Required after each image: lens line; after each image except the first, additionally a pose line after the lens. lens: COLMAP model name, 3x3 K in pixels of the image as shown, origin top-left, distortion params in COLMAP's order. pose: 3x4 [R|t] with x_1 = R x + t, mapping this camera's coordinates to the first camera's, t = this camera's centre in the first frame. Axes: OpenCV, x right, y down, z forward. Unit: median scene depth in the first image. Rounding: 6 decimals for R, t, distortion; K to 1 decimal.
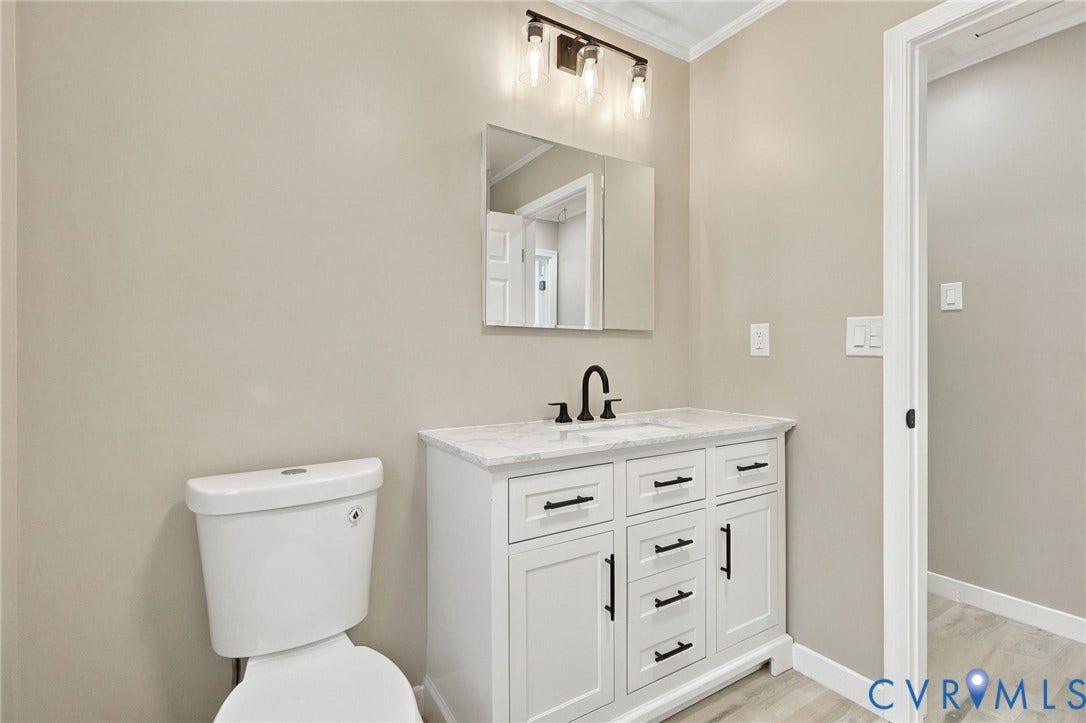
lens RADIAL K [[509.4, 0, 537.3], [0, 509.4, 356.2], [0, 0, 1]] dist [0.003419, -0.000297]
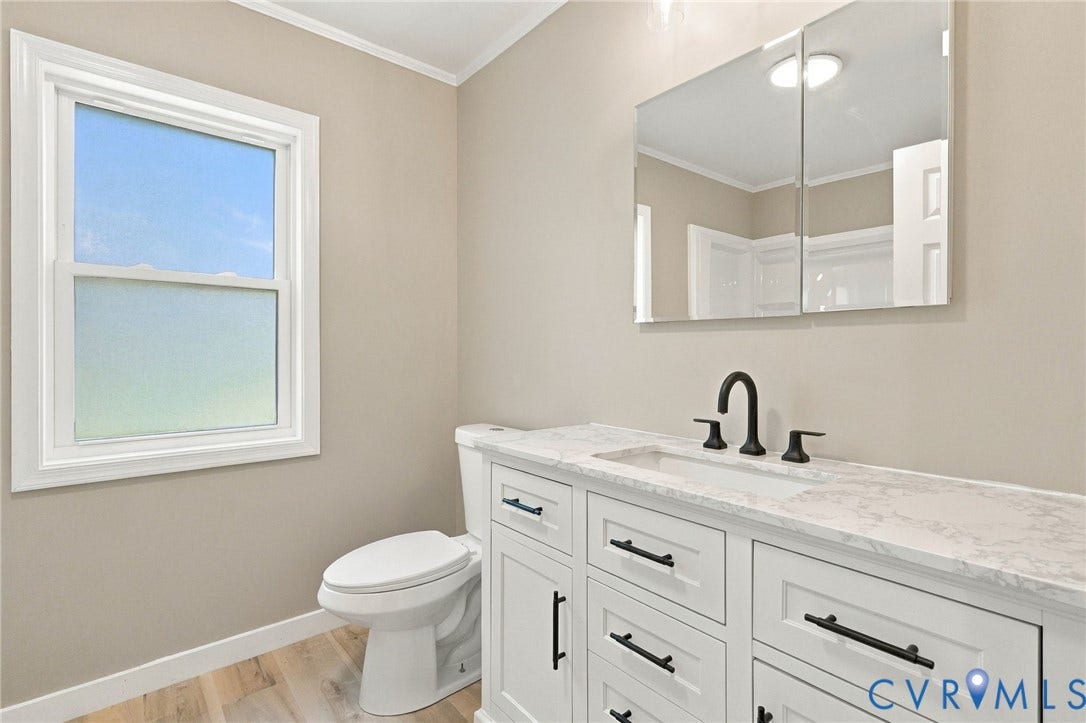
lens RADIAL K [[509.4, 0, 537.3], [0, 509.4, 356.2], [0, 0, 1]] dist [0.003419, -0.000297]
pose [[0.115622, 0.005692, -0.993277, 0.744562], [-0.007672, 0.999959, 0.004837, -0.003033], [0.993264, 0.007061, 0.115661, 0.662200]]
